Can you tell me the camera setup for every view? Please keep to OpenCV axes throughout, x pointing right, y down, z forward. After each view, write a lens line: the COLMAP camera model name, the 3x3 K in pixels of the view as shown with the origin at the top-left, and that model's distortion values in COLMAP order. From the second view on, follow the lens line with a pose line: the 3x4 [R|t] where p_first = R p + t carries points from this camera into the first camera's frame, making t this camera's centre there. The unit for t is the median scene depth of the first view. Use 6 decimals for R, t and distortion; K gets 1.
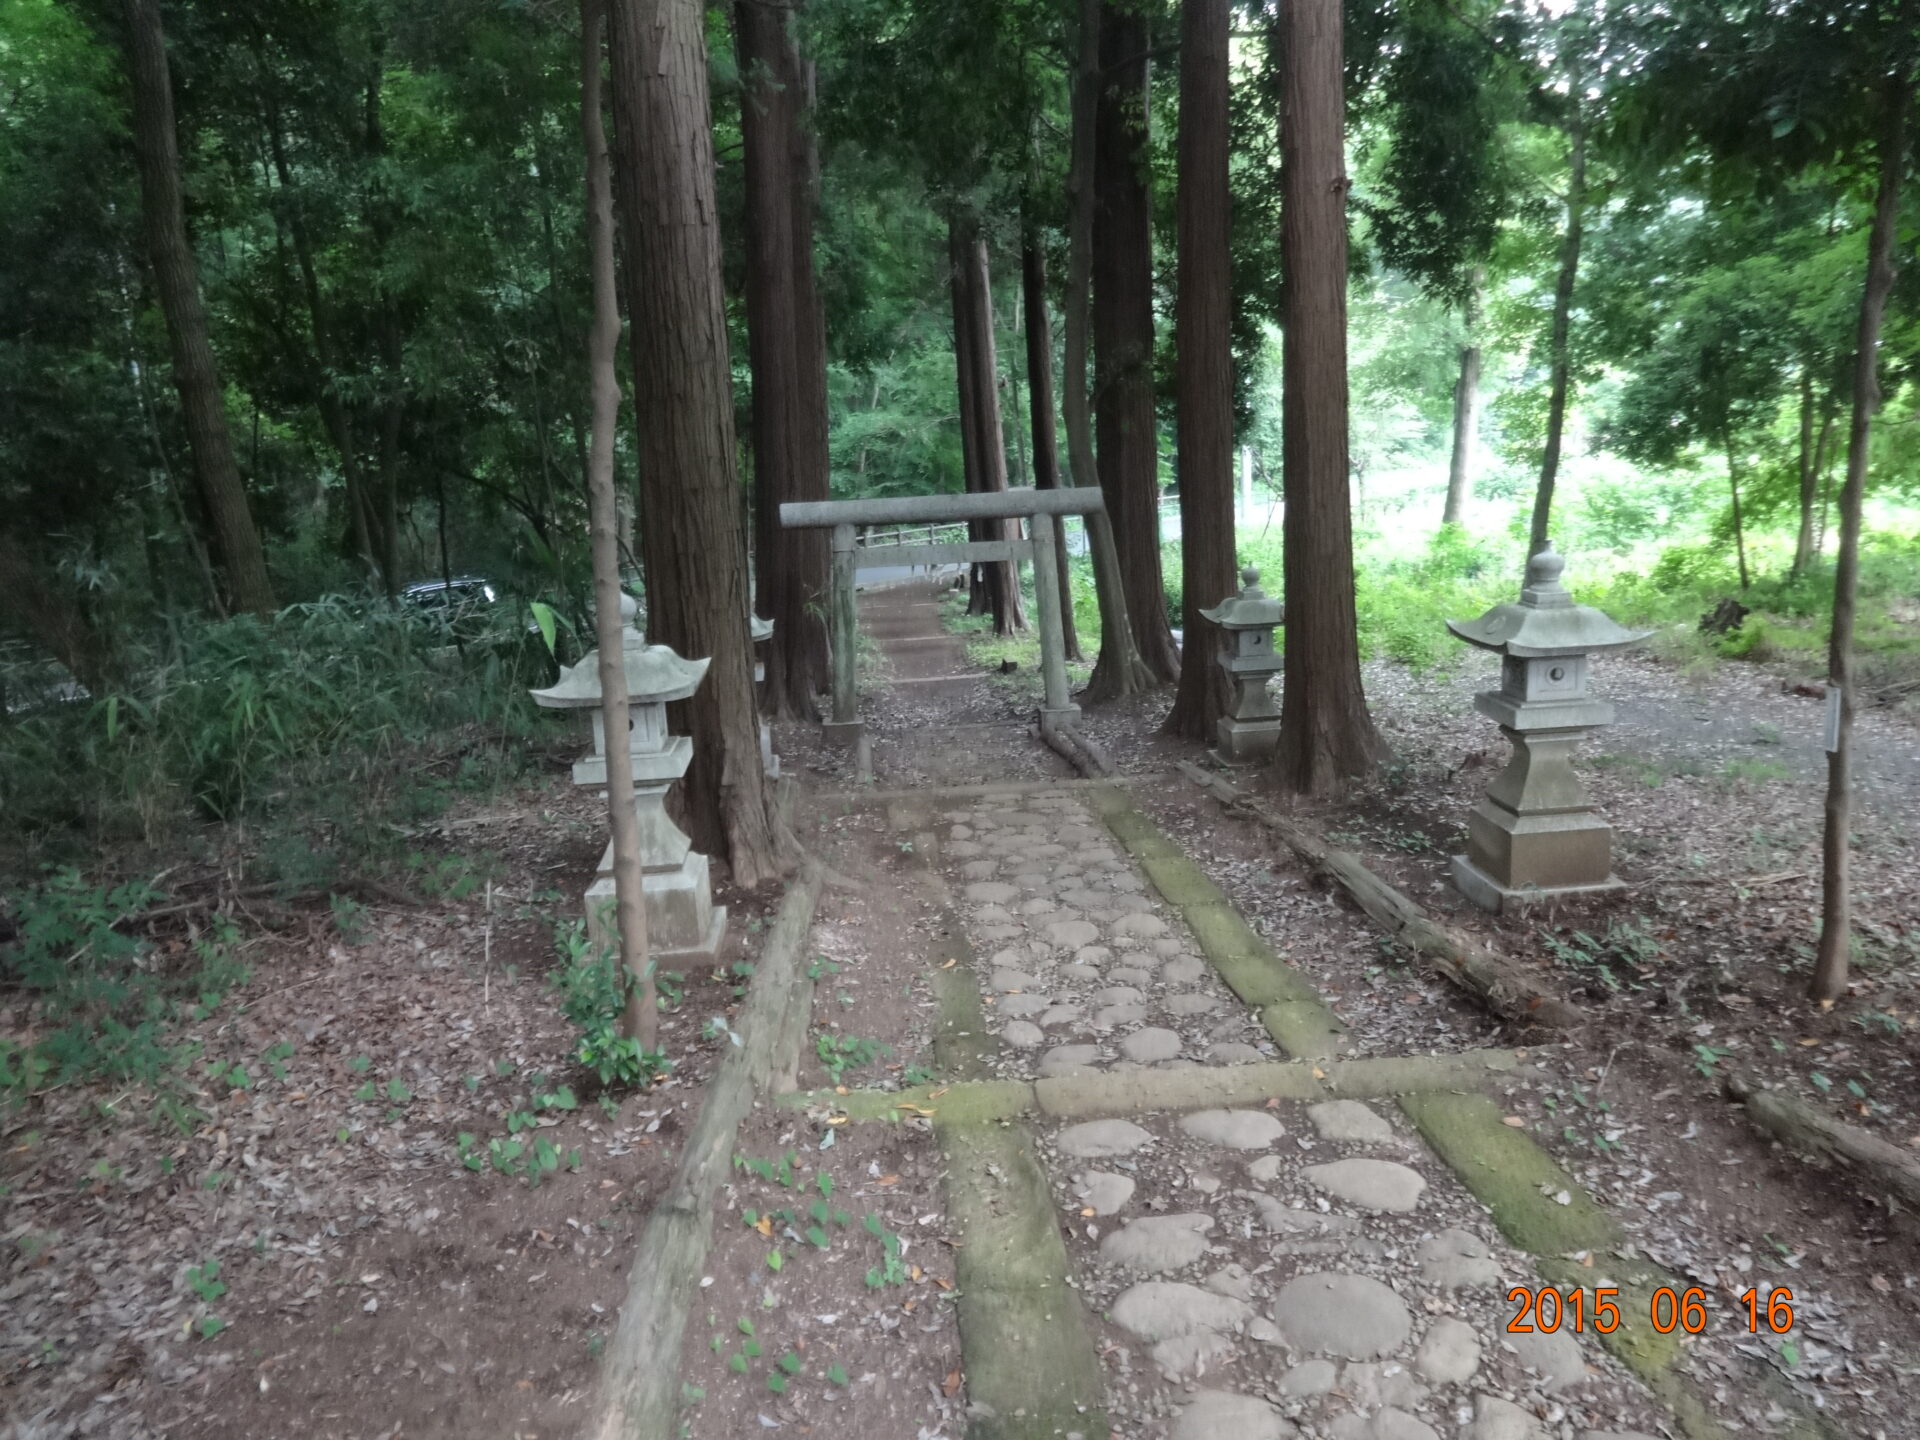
lens RADIAL K [[1420.6, 0, 959.3], [0, 1420.6, 717.8], [0, 0, 1]] dist [0.008102, -0.004762]
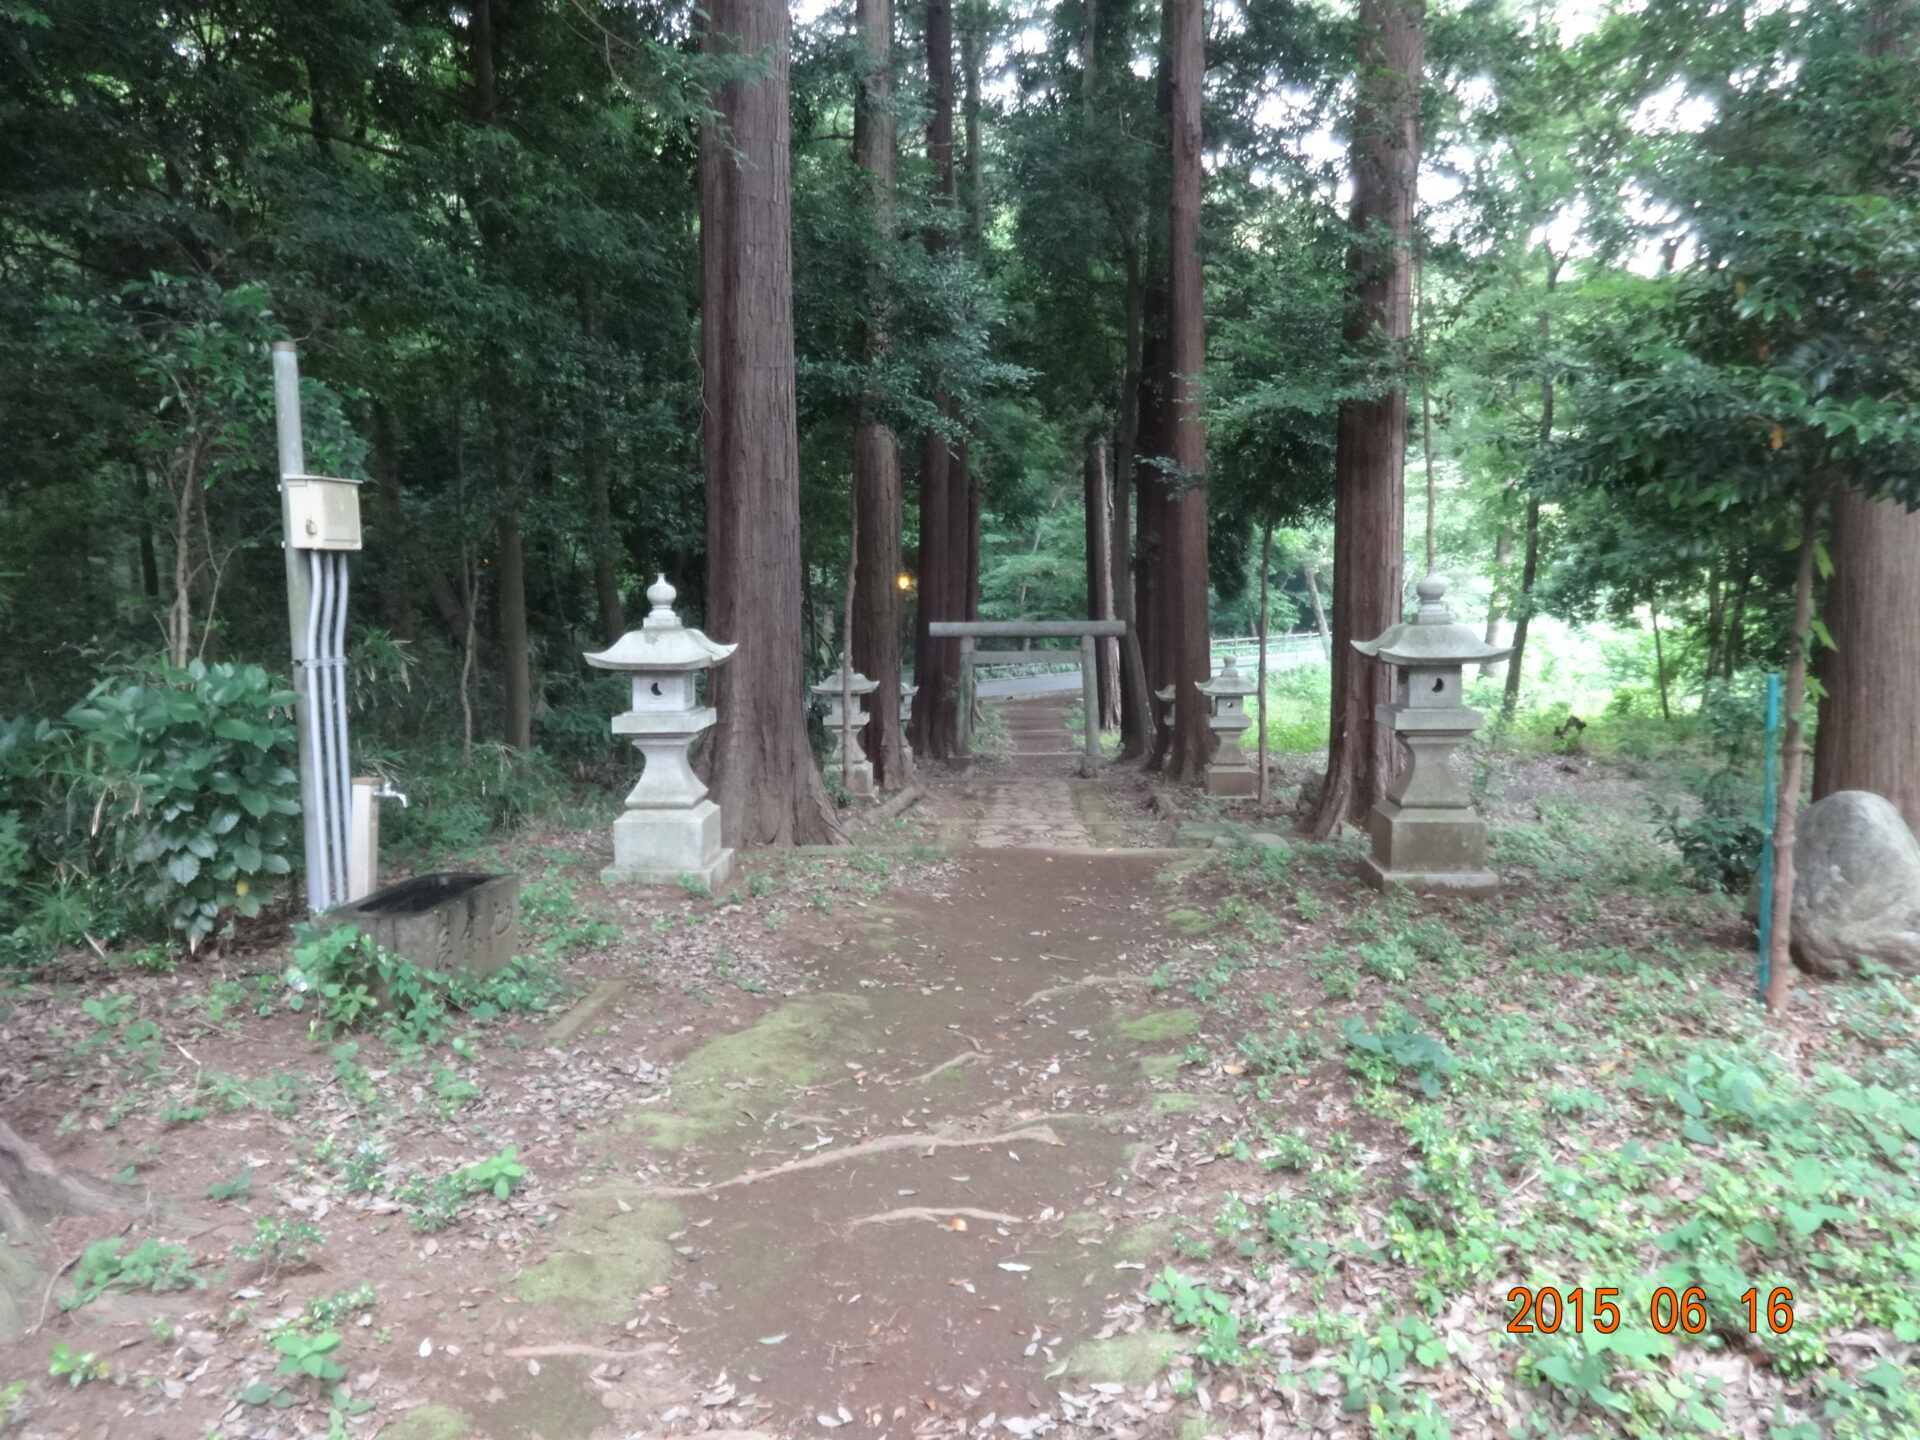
lens RADIAL K [[1420.6, 0, 959.4], [0, 1420.6, 725.7], [0, 0, 1]] dist [0.008102, -0.004762]
pose [[0.990580, 0.052667, -0.126403, 0.069792], [-0.063012, 0.994858, -0.079288, 0.055978], [0.121578, 0.086506, 0.988805, -0.354507]]
